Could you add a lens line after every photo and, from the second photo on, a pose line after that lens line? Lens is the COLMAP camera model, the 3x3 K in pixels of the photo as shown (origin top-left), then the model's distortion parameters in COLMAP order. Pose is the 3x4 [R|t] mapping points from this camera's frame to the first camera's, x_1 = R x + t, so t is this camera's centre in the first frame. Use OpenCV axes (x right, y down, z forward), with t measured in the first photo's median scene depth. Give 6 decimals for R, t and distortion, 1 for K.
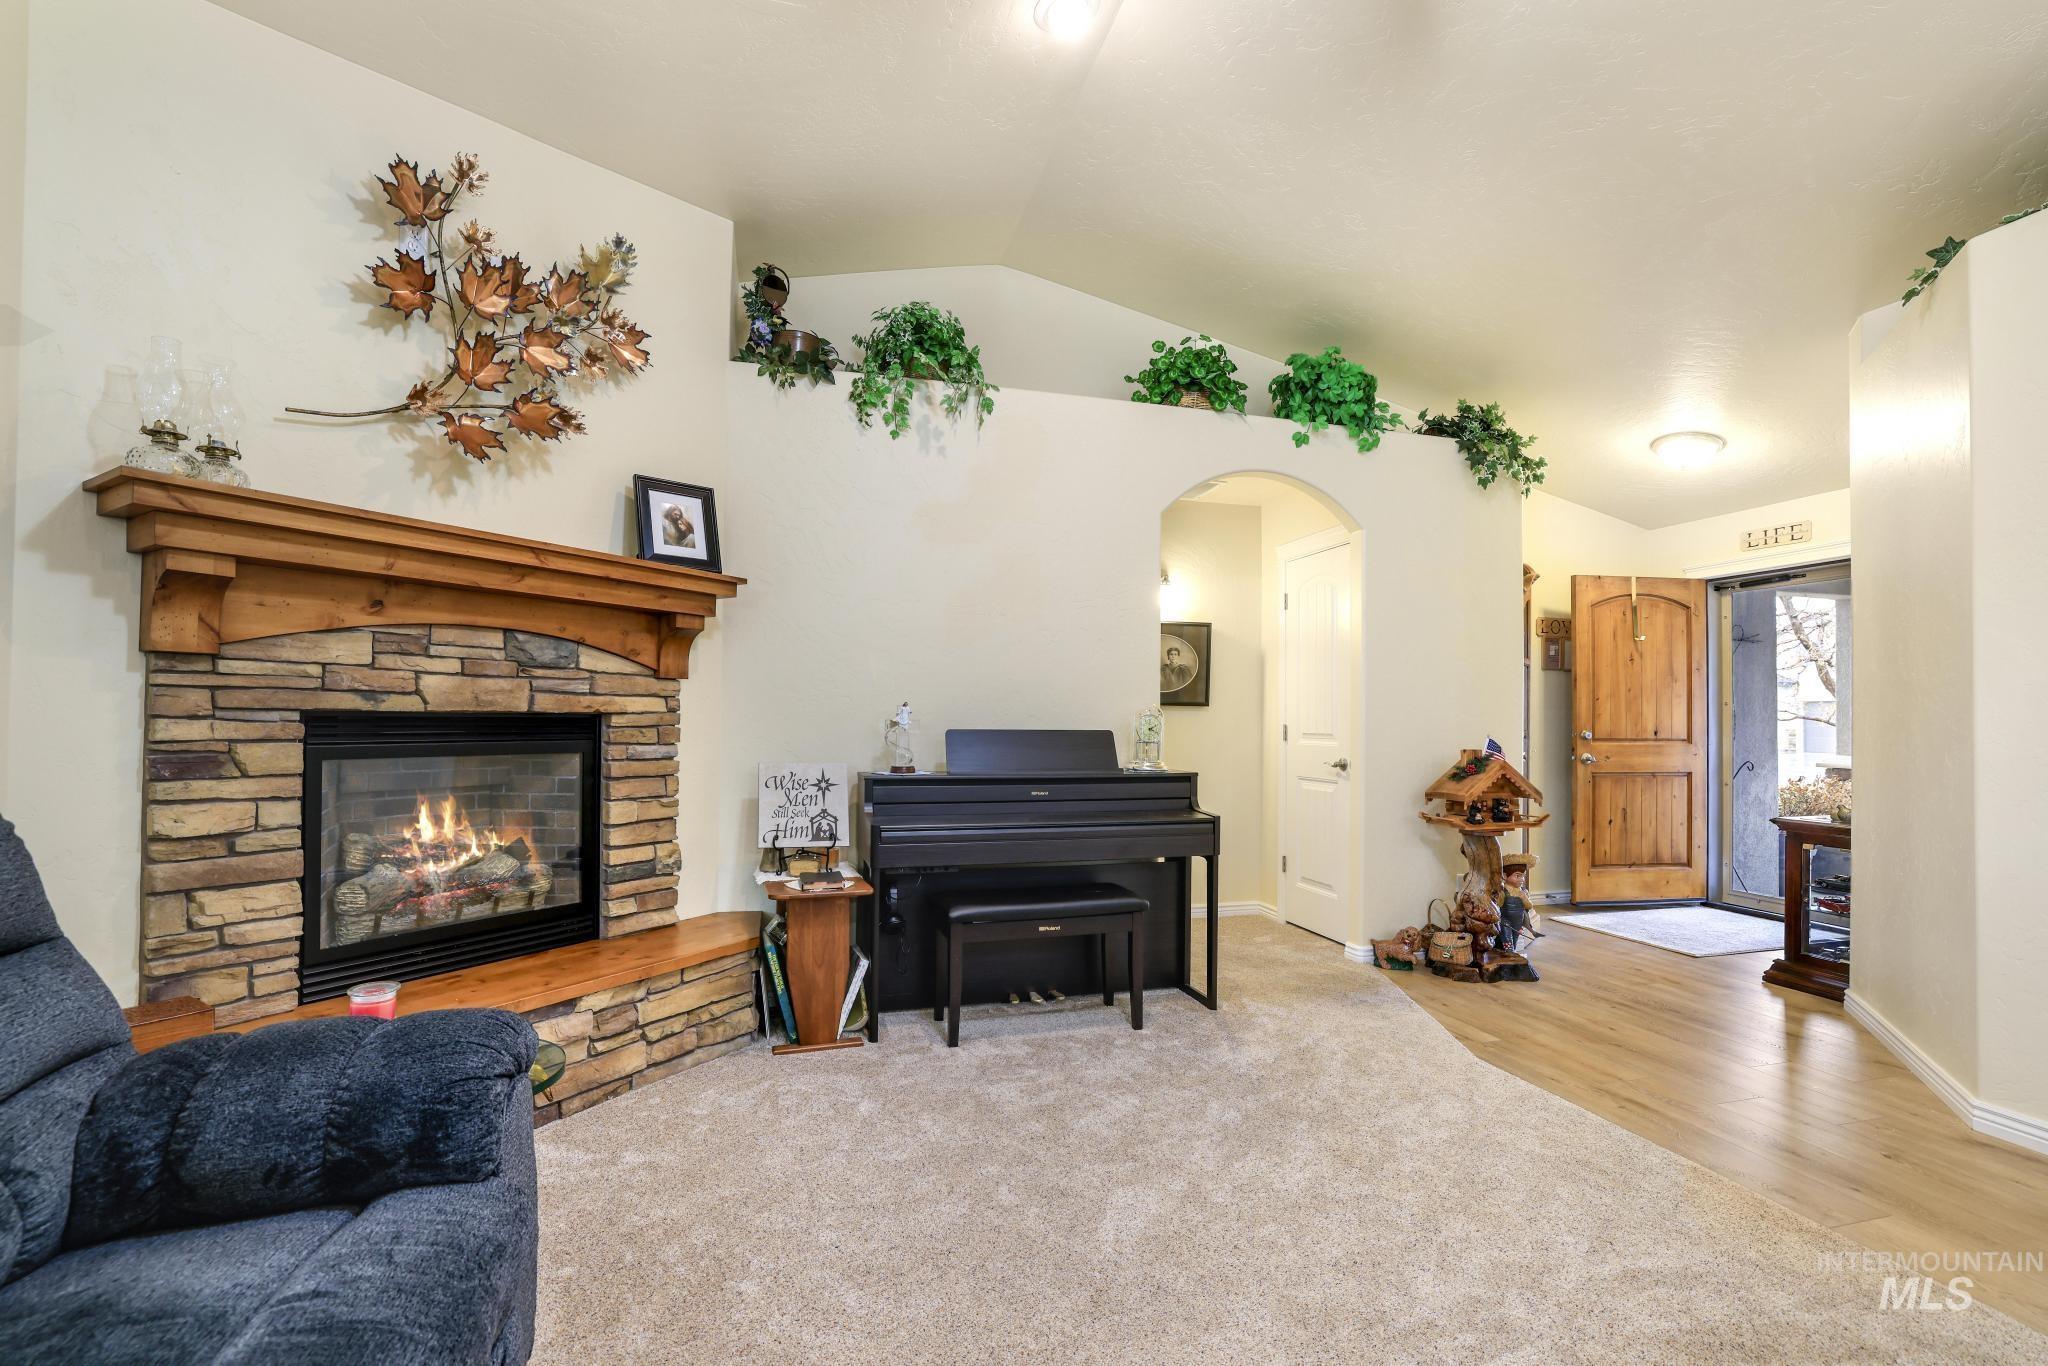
lens RADIAL K [[904.7, 0, 1027.7], [0, 904.7, 705.0], [0, 0, 1]] dist [-0.049646, 0.018096]
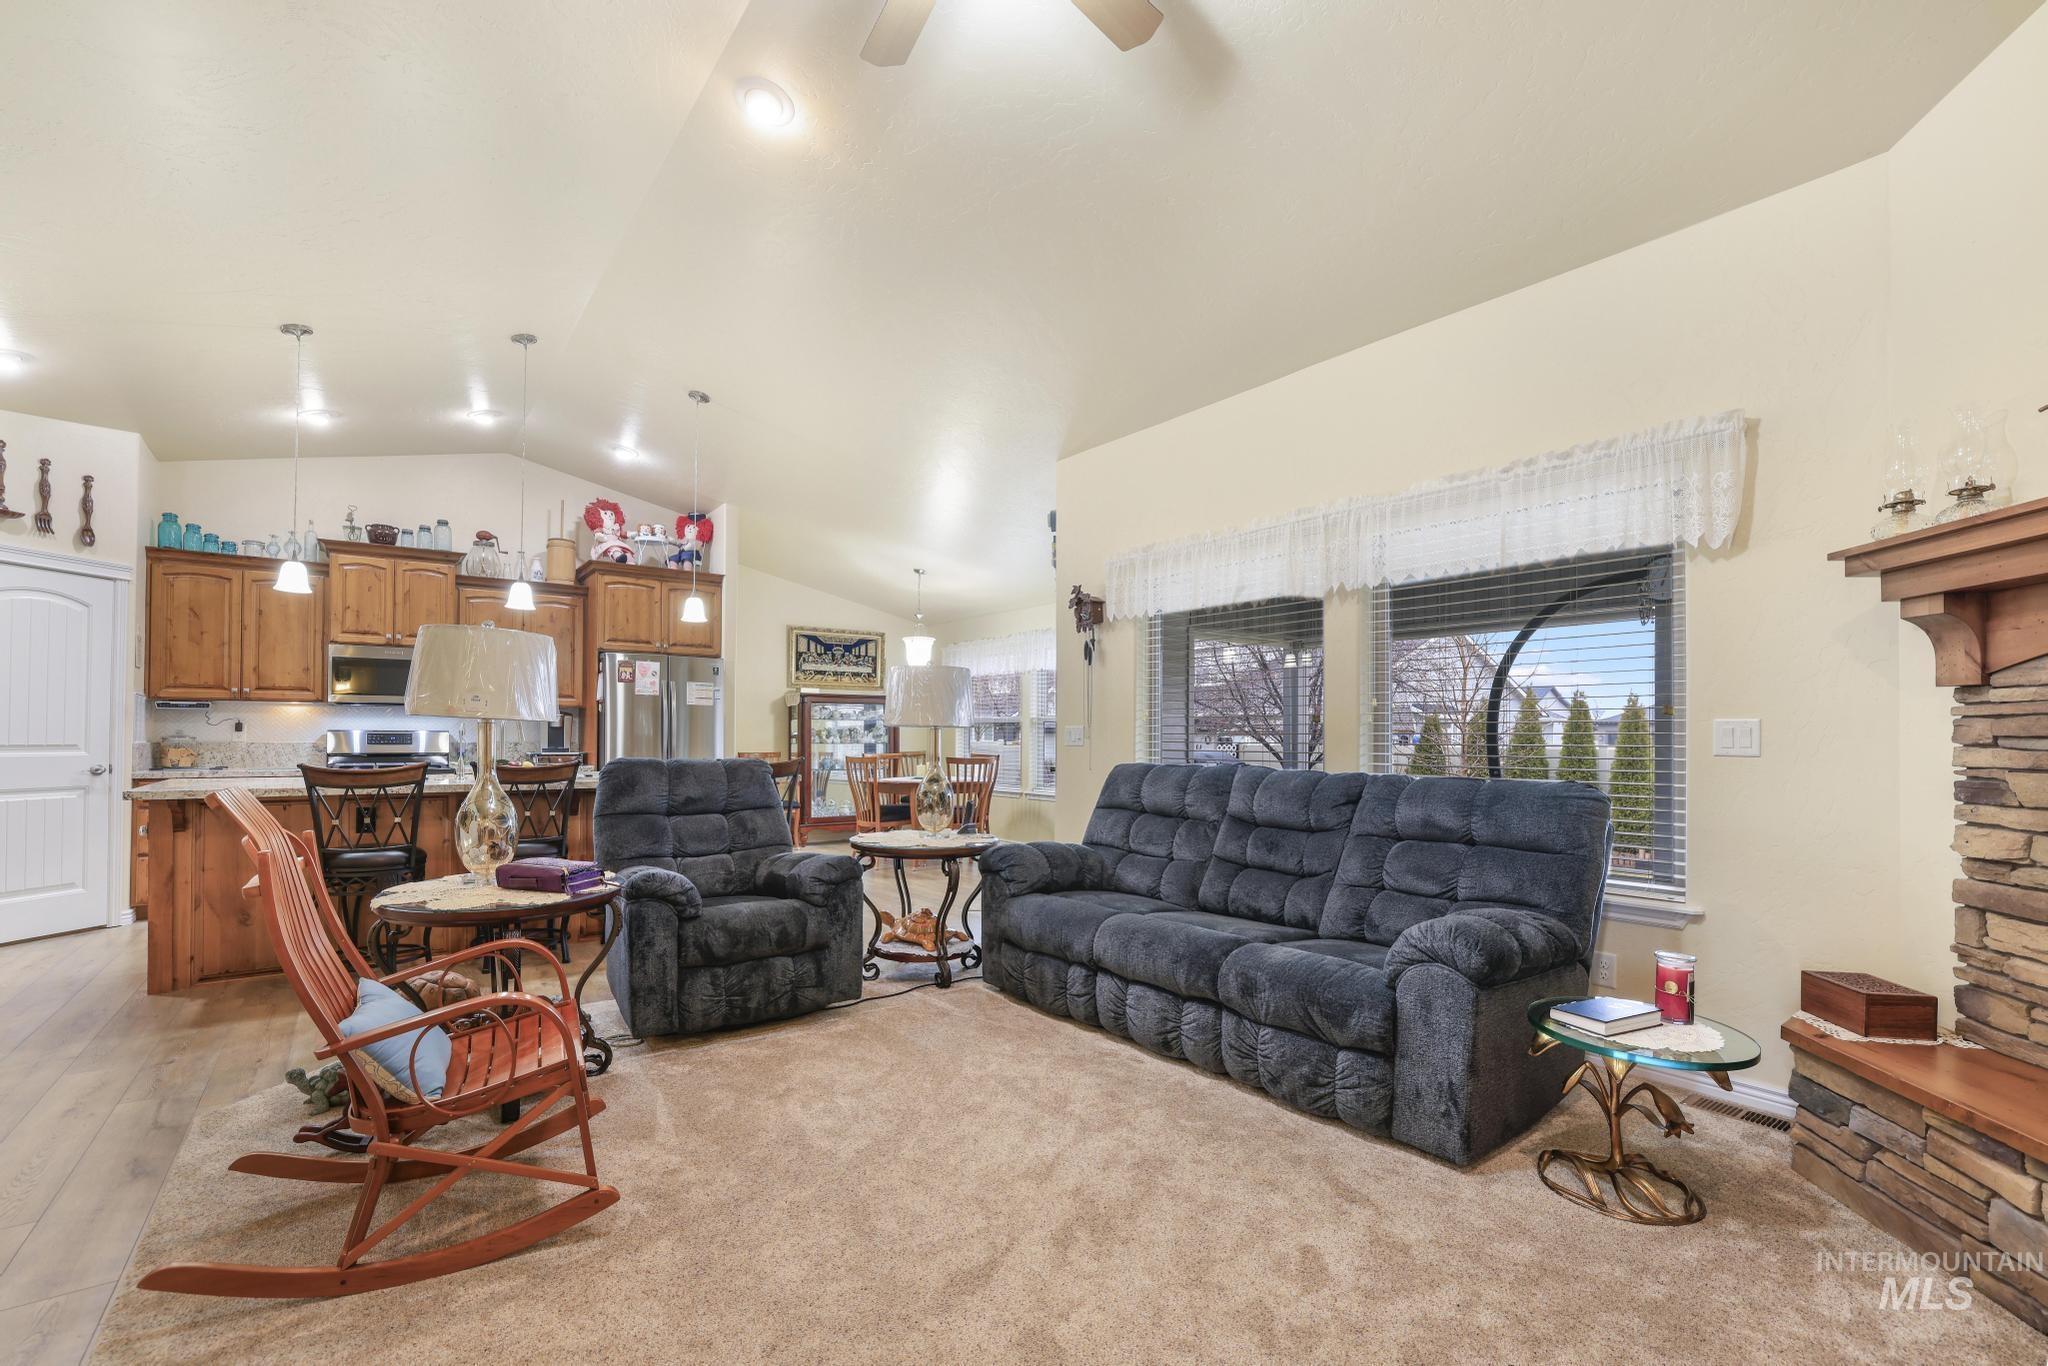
lens RADIAL K [[883.0, 0, 1017.1], [0, 883.0, 724.4], [0, 0, 1]] dist [-0.061018, 0.016296]
pose [[-0.925158, -0.018972, -0.379109, 0.361550], [-0.007560, 0.999473, -0.031569, 0.020895], [0.379508, -0.026341, -0.924813, 1.069535]]
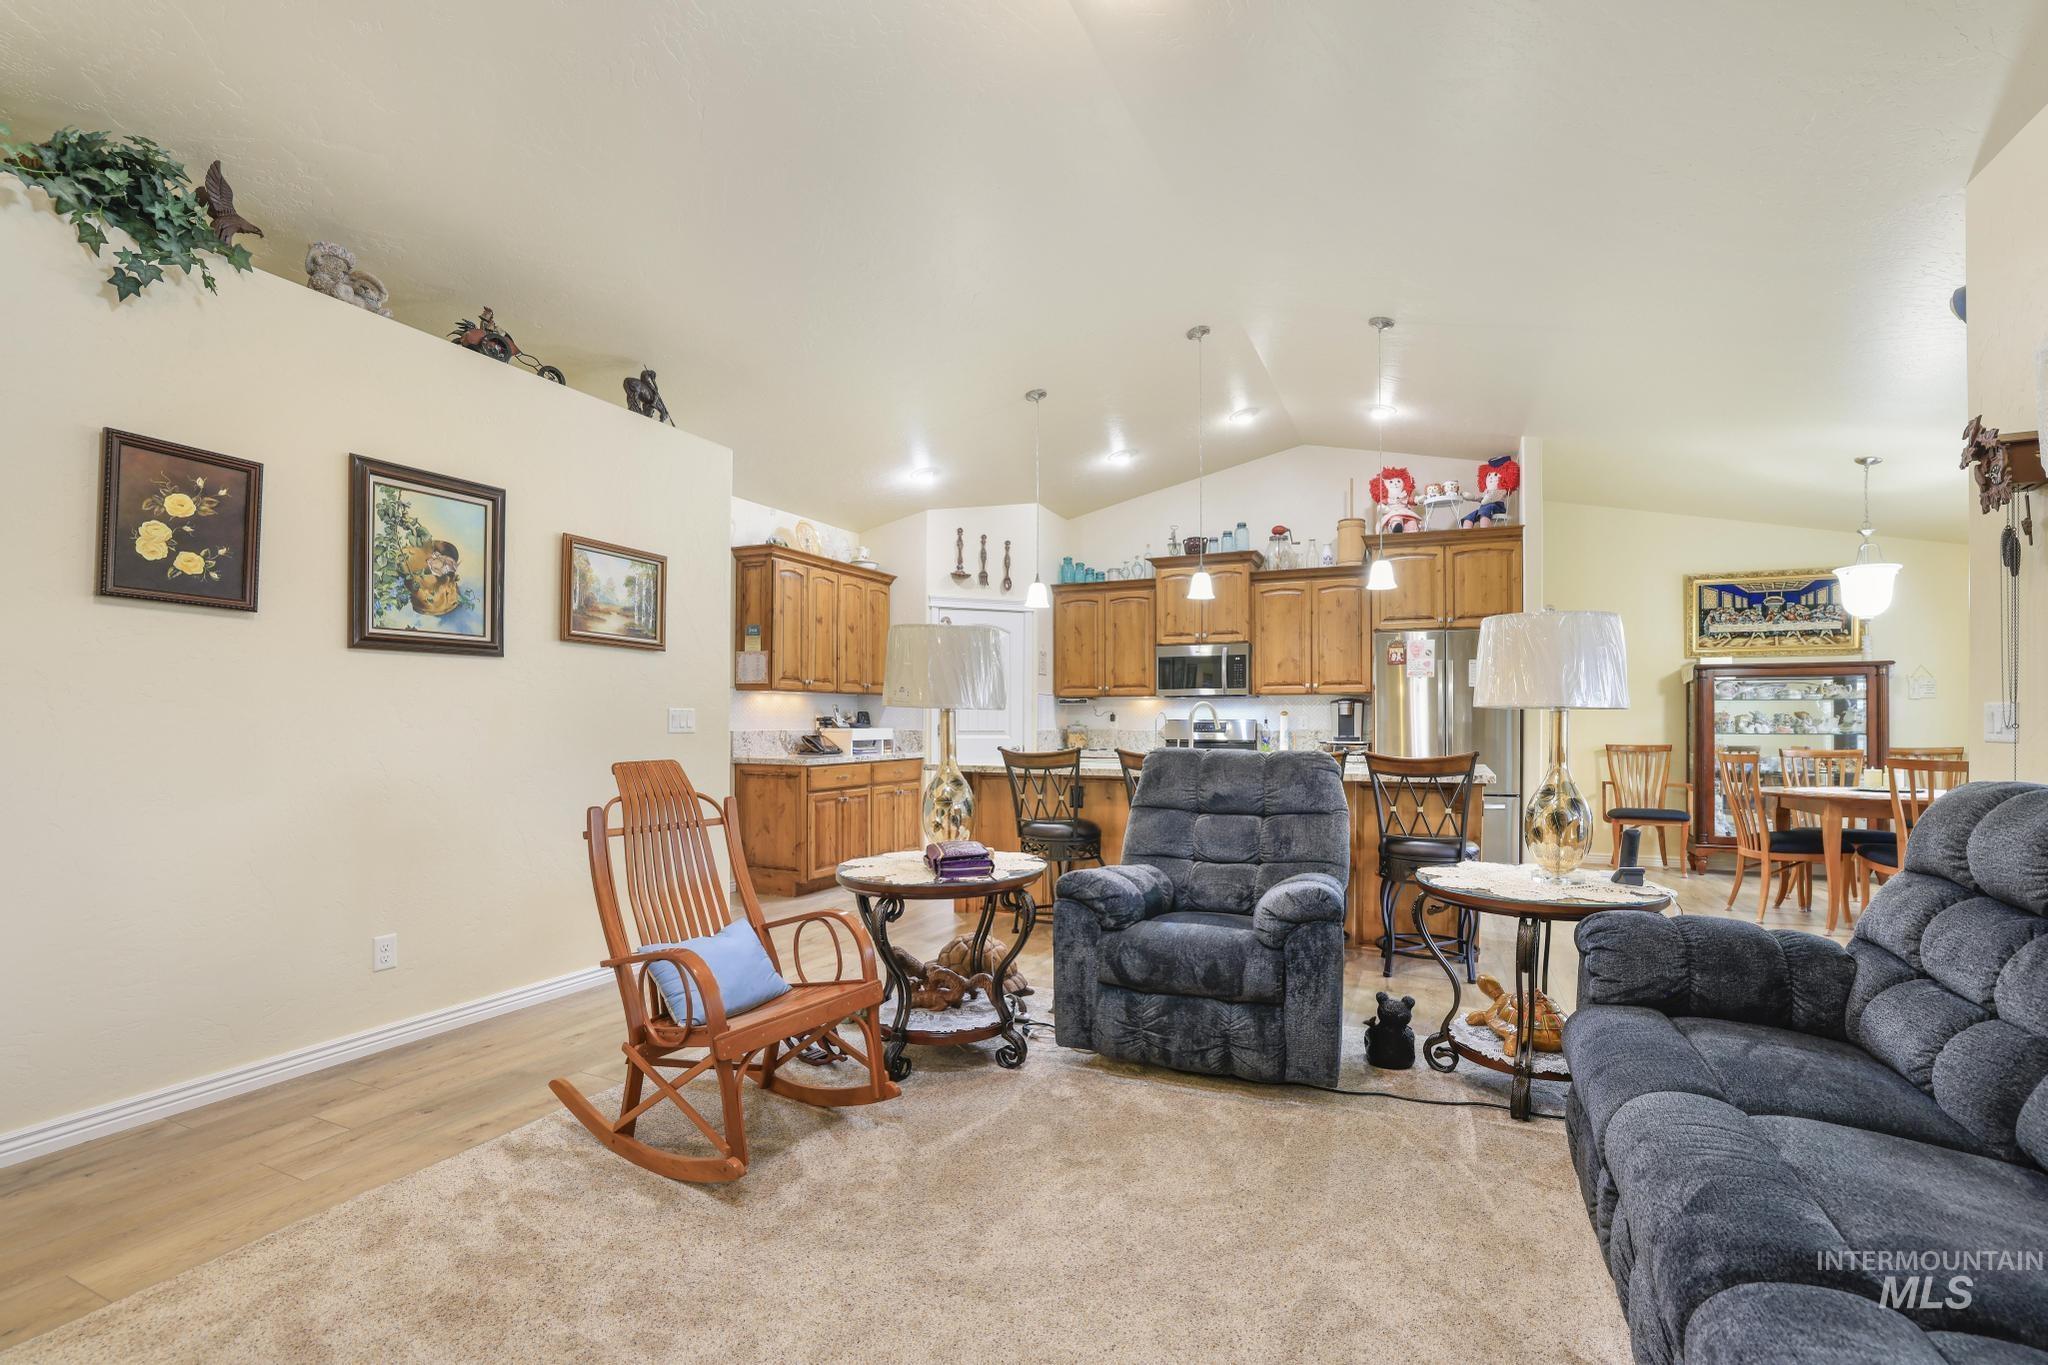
lens RADIAL K [[904.7, 0, 1027.7], [0, 904.7, 704.5], [0, 0, 1]] dist [-0.049646, 0.018096]
pose [[-0.780674, 0.000585, 0.624938, -0.185803], [-0.019549, 0.999487, -0.025357, 0.011367], [-0.624632, -0.032012, -0.780263, 0.768592]]
